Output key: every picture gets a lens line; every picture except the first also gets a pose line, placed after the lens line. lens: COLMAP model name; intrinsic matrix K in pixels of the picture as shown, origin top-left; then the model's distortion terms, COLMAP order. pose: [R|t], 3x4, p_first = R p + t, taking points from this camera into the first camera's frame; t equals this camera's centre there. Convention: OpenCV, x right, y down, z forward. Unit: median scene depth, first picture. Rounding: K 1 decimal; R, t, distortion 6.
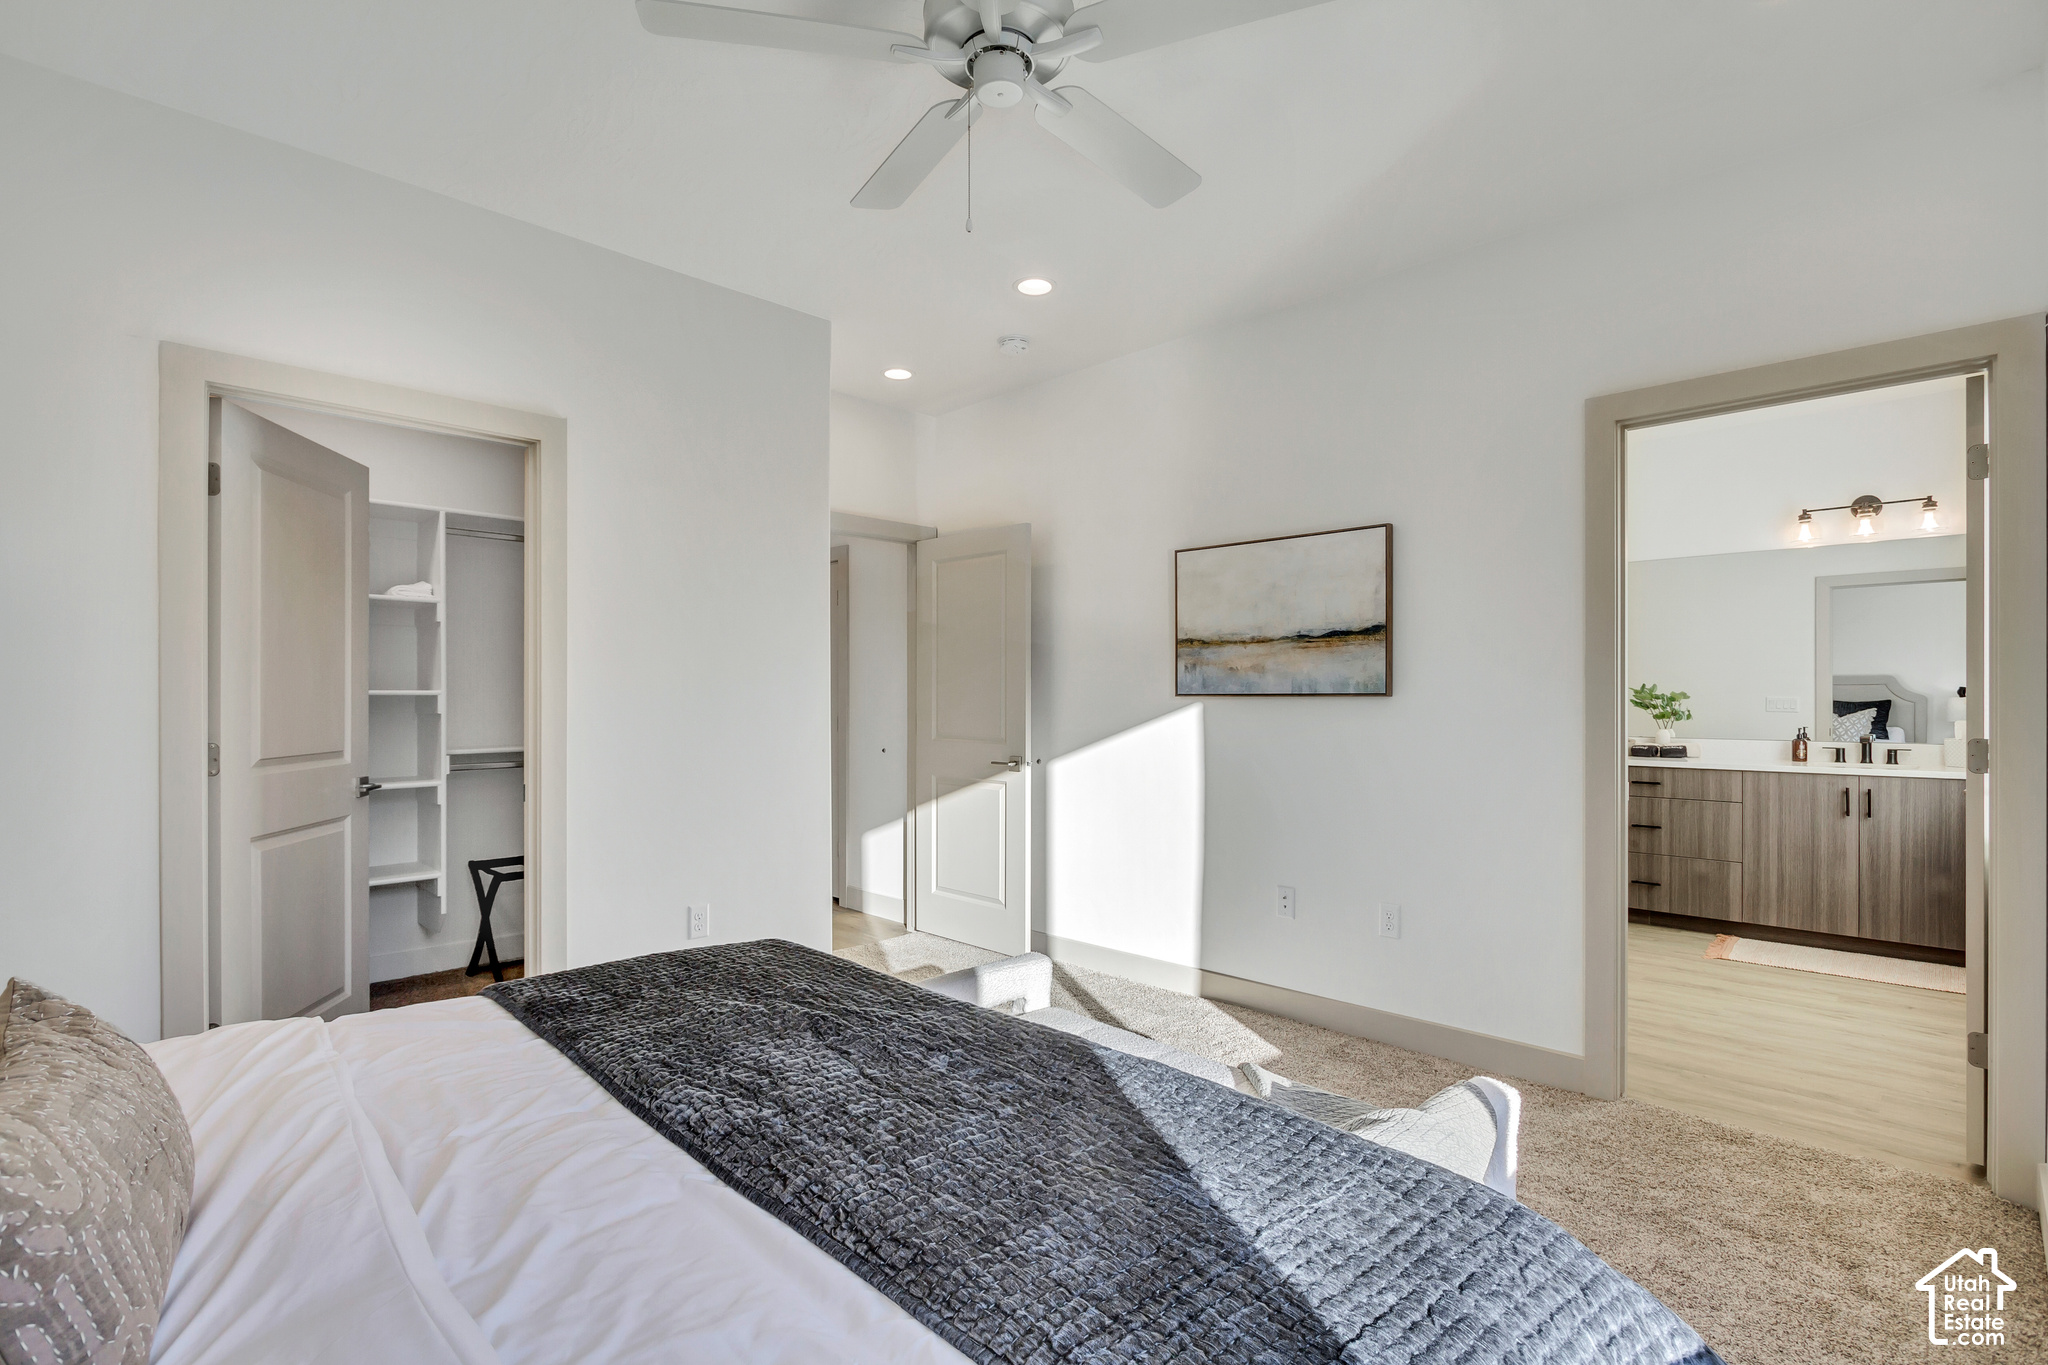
lens RADIAL K [[972.9, 0, 1020.1], [0, 972.9, 702.3], [0, 0, 1]] dist [-0.011910, -0.000206]
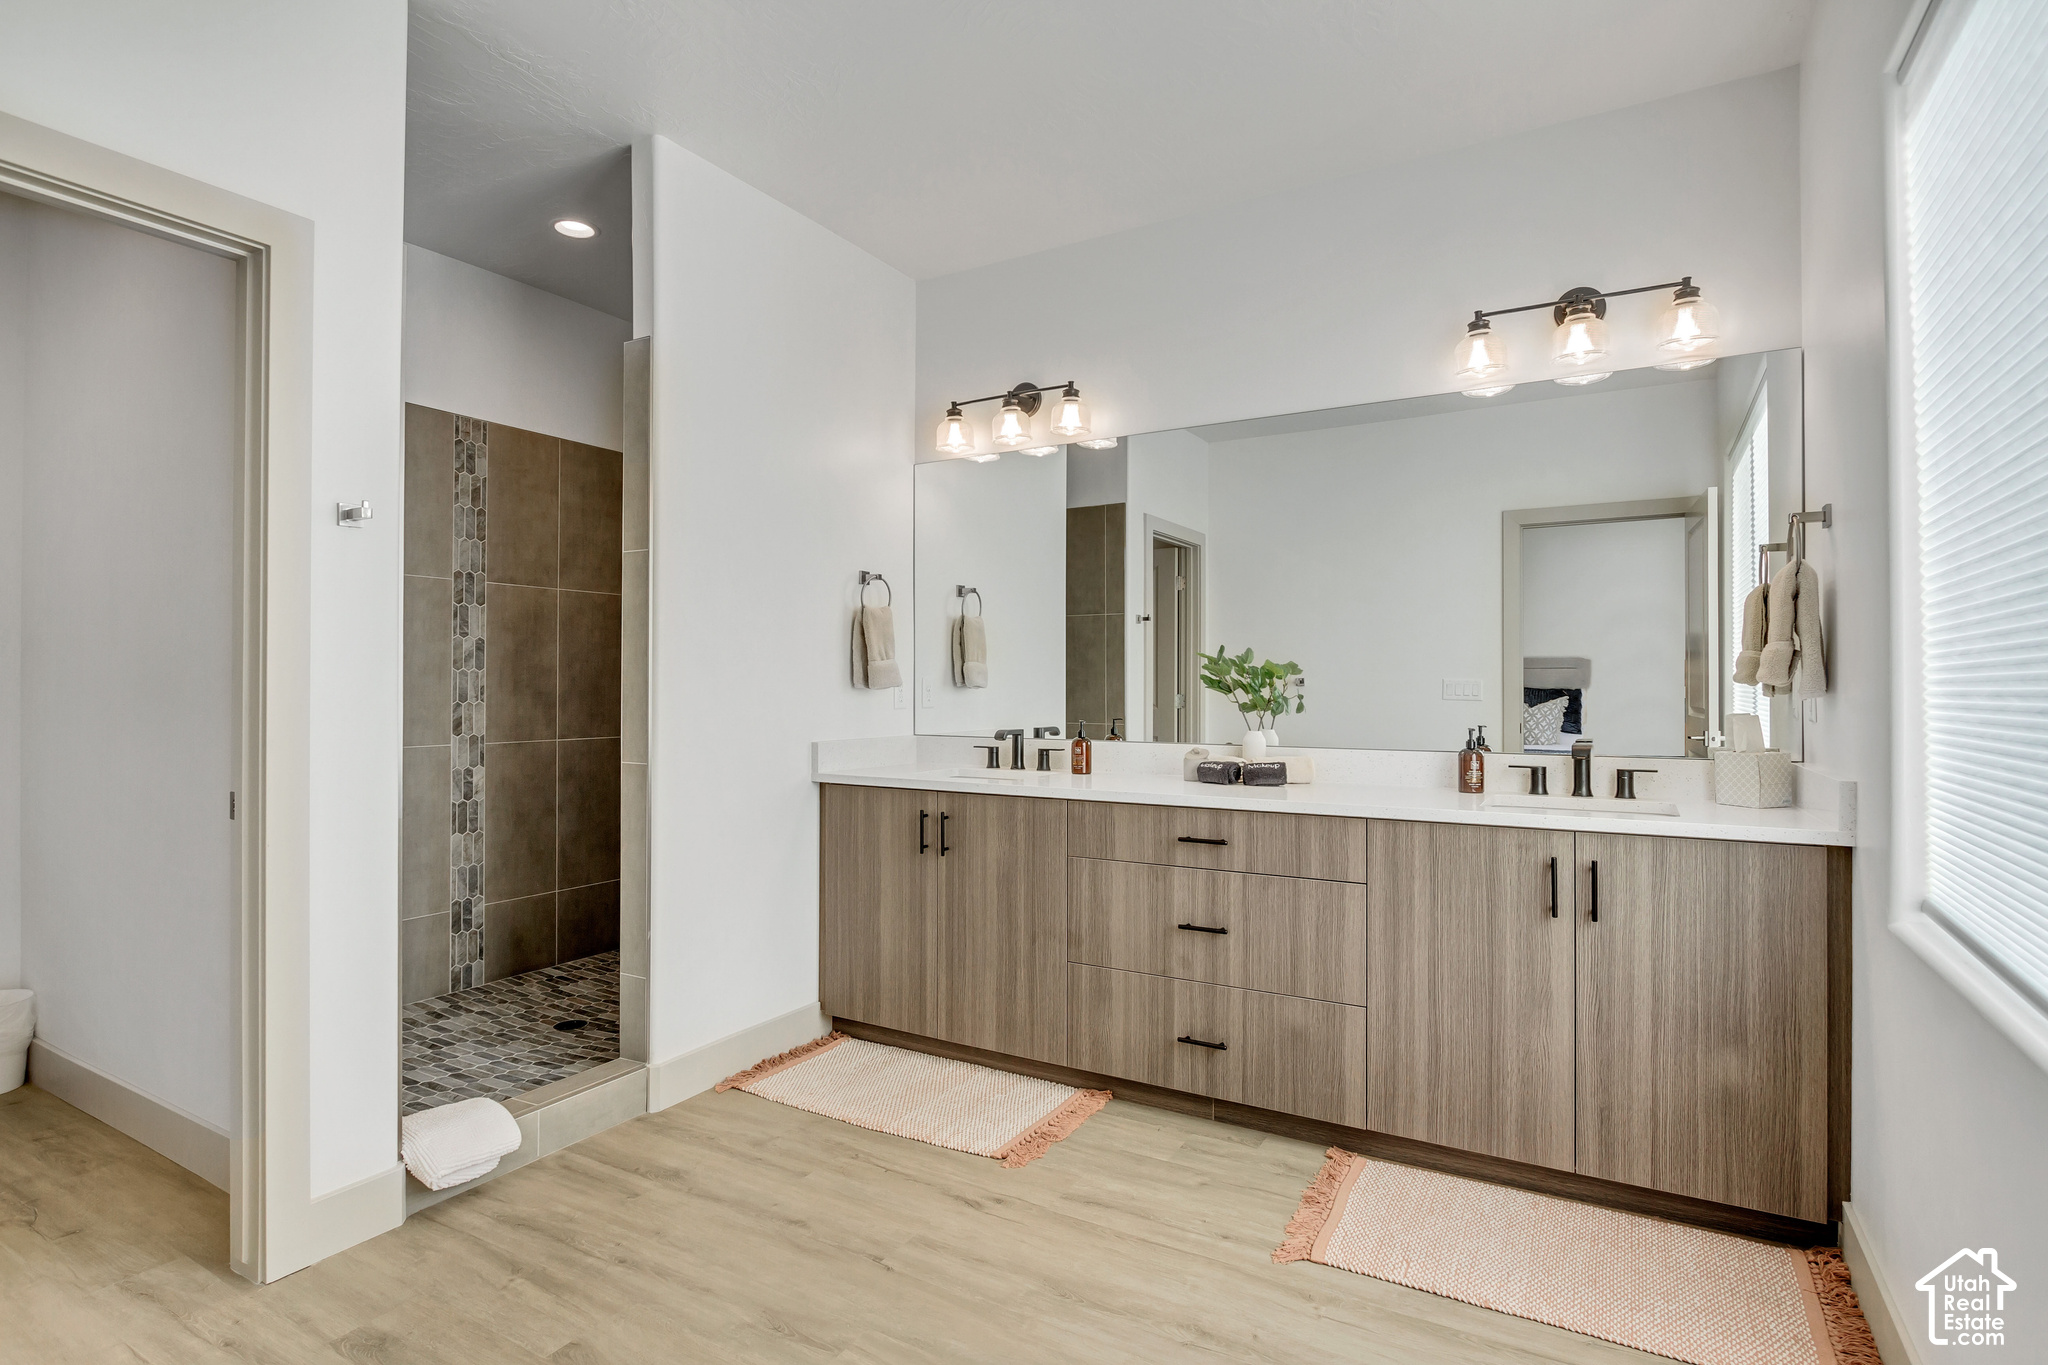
lens RADIAL K [[1008.5, 0, 1034.0], [0, 1008.5, 684.9], [0, 0, 1]] dist [-0.014141, 0.001109]
pose [[0.969267, 0.003670, 0.245985, 0.455518], [-0.001592, 0.999961, -0.008645, 0.008220], [-0.246007, 0.007988, 0.969235, 0.543800]]
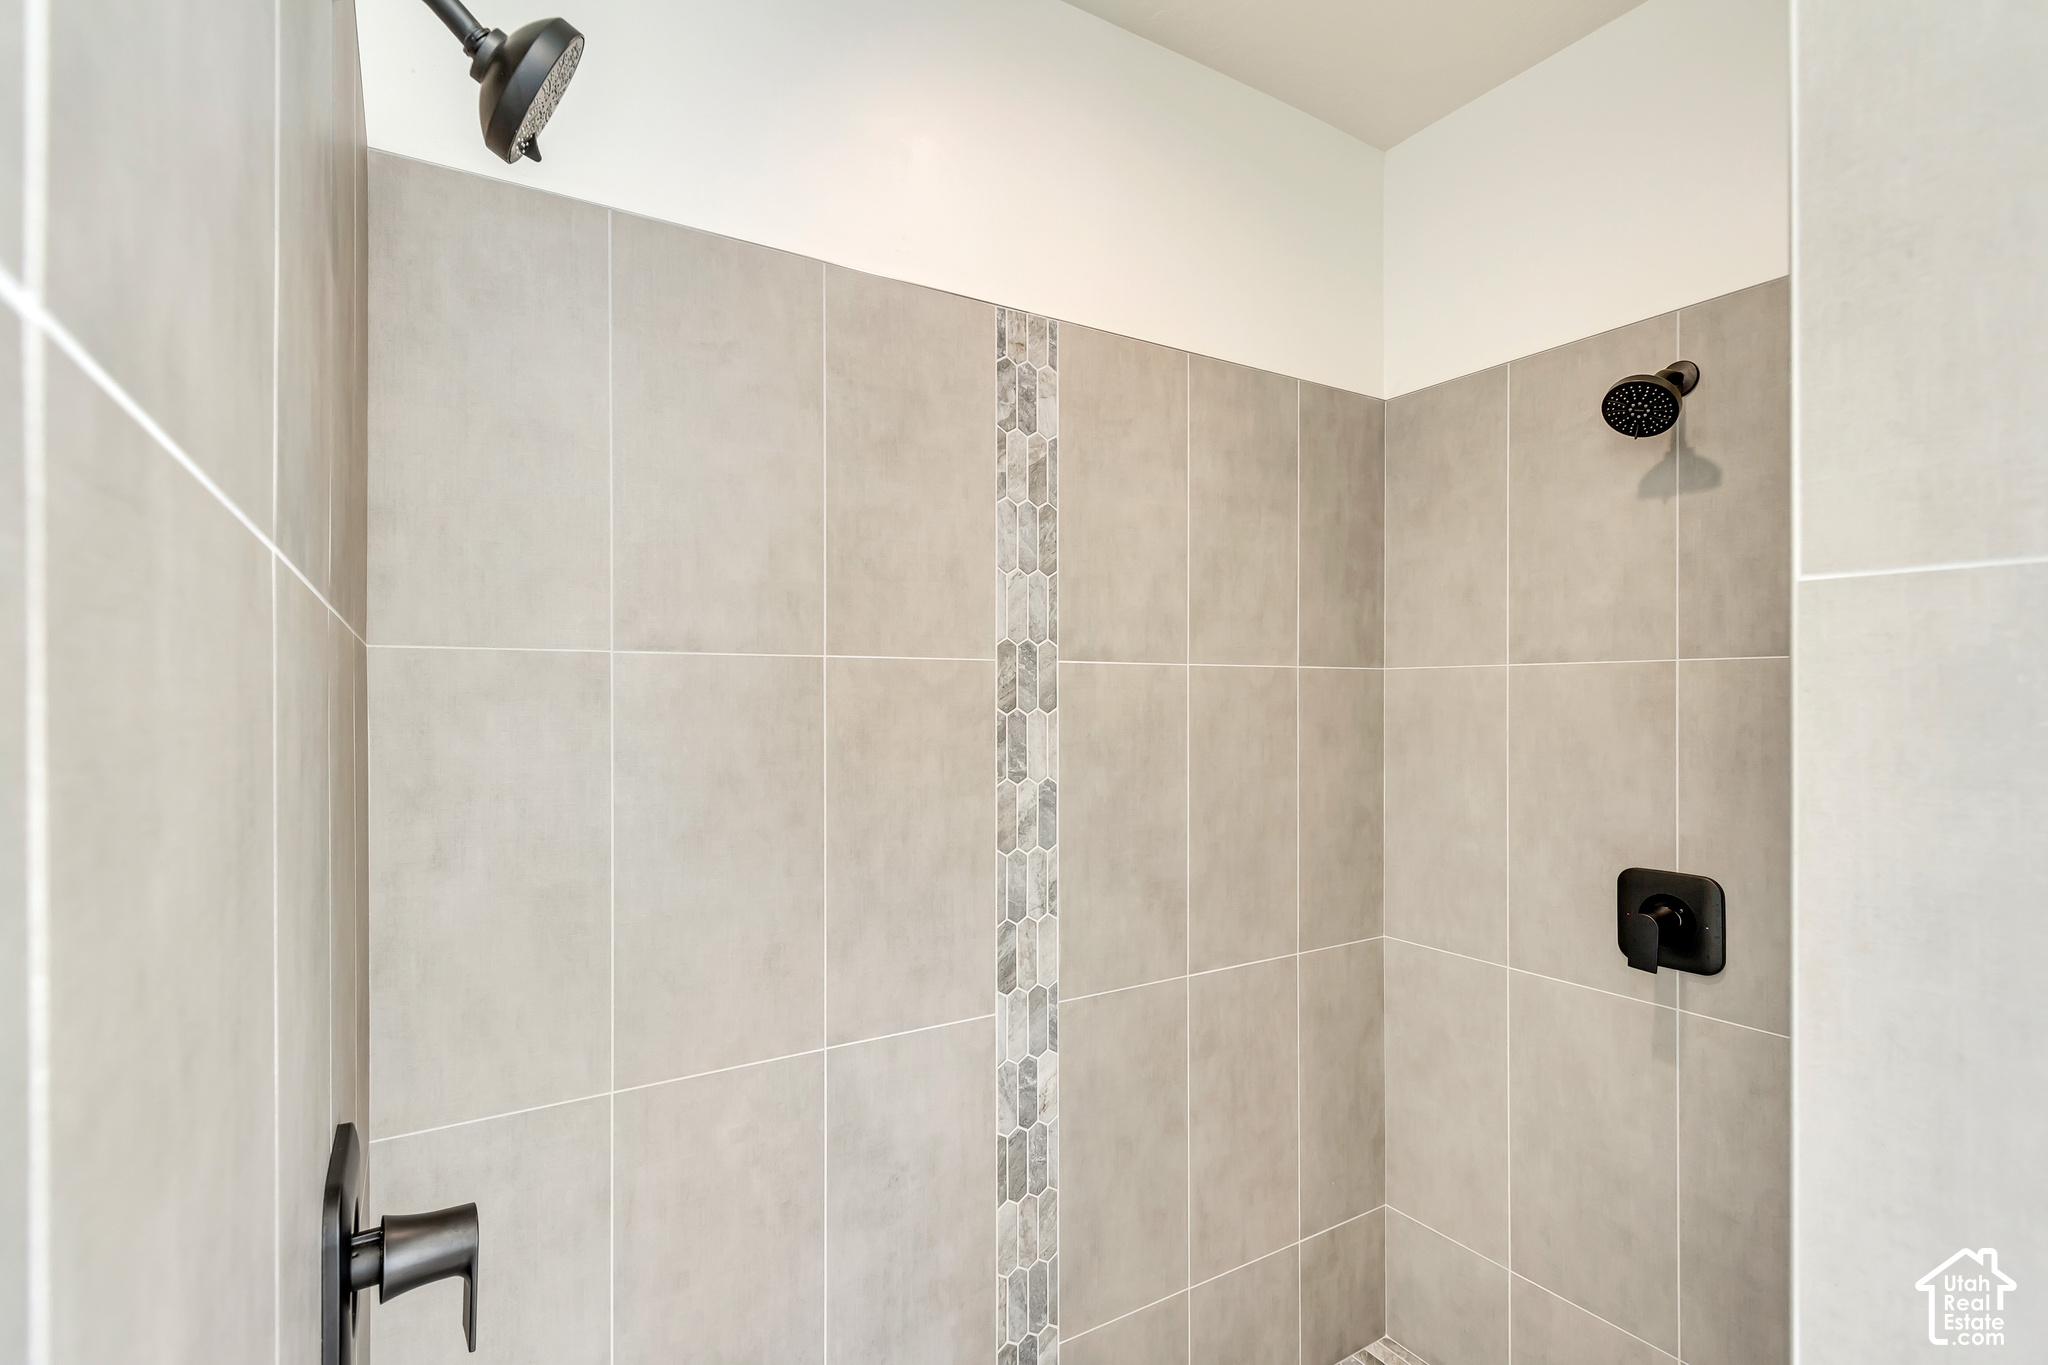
lens RADIAL K [[972.9, 0, 1039.7], [0, 972.9, 697.6], [0, 0, 1]] dist [-0.011910, -0.000206]
pose [[0.970383, -0.004283, -0.241535, 0.320015], [0.001615, 0.999935, -0.011247, -0.057421], [0.241568, 0.010524, 0.970327, 1.034923]]
